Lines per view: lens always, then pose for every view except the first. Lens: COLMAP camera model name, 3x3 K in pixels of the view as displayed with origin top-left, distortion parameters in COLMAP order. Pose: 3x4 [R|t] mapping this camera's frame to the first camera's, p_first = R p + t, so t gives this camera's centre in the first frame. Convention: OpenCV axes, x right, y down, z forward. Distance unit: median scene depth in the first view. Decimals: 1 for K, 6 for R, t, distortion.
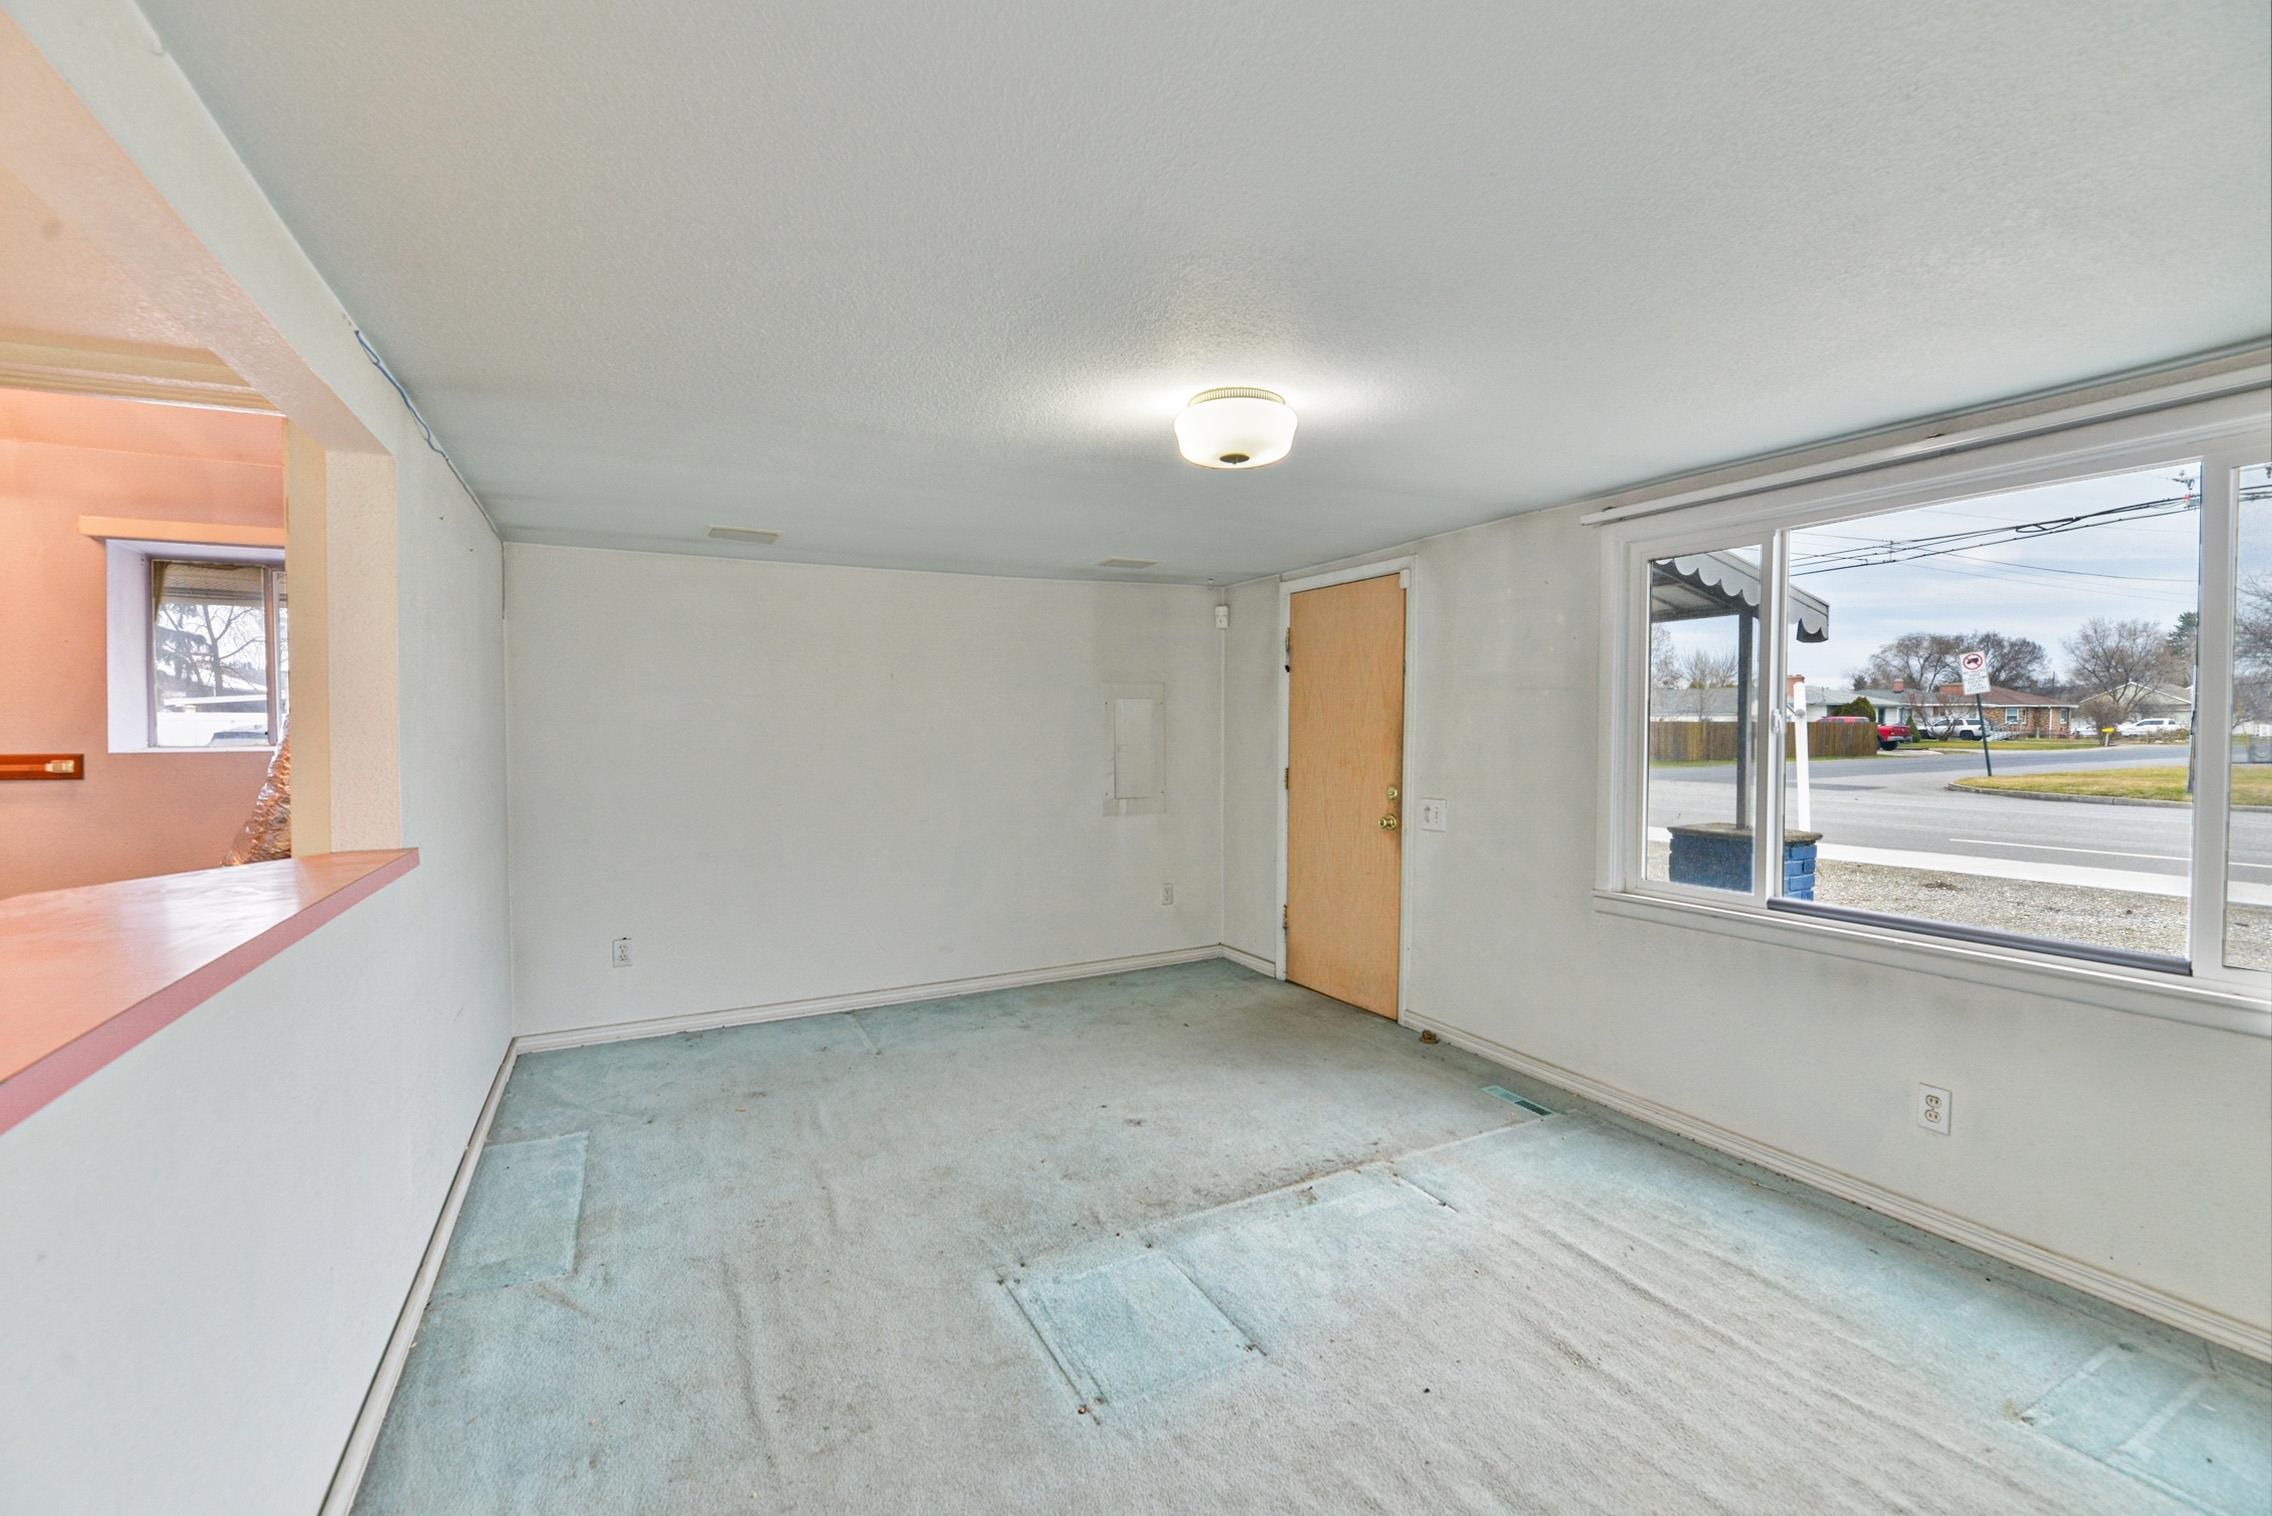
lens RADIAL K [[946.9, 0, 1133.0], [0, 946.9, 751.4], [0, 0, 1]] dist [0.000032, -0.000002]
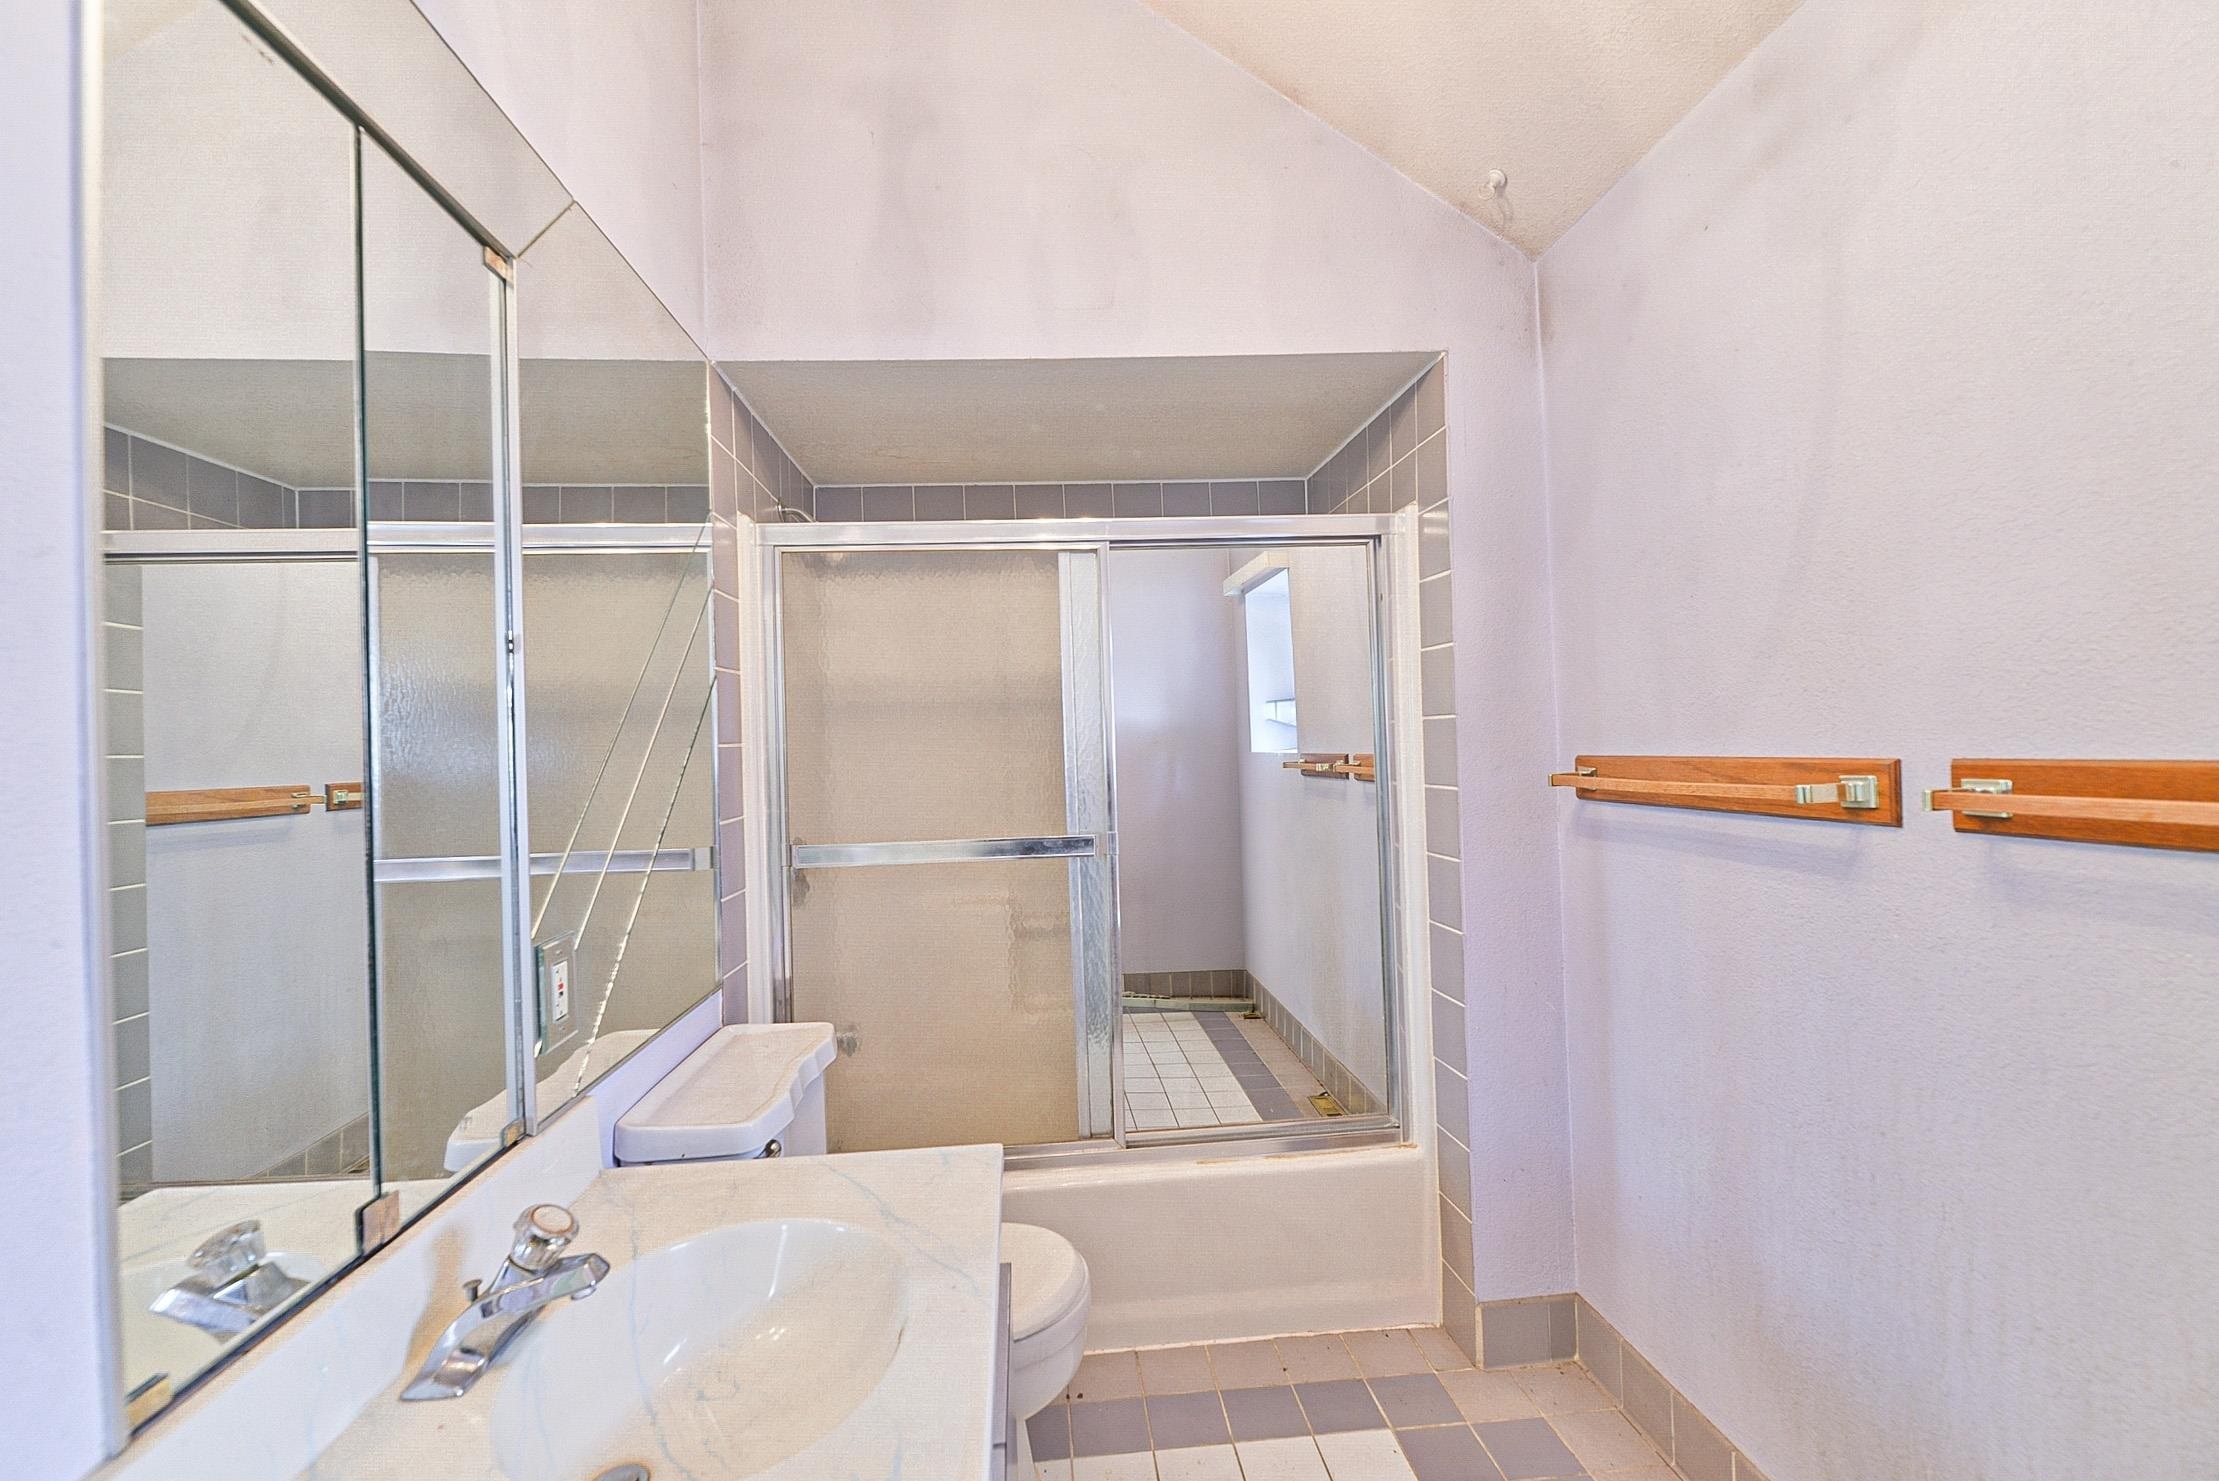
lens RADIAL K [[924.8, 0, 1109.0], [0, 924.8, 741.1], [0, 0, 1]] dist [0.000032, -0.000002]
pose [[-0.374798, 0.004818, -0.927094, -0.648553], [0.000901, 0.999988, 0.004832, -0.006988], [0.927106, 0.000976, -0.374798, 0.852292]]
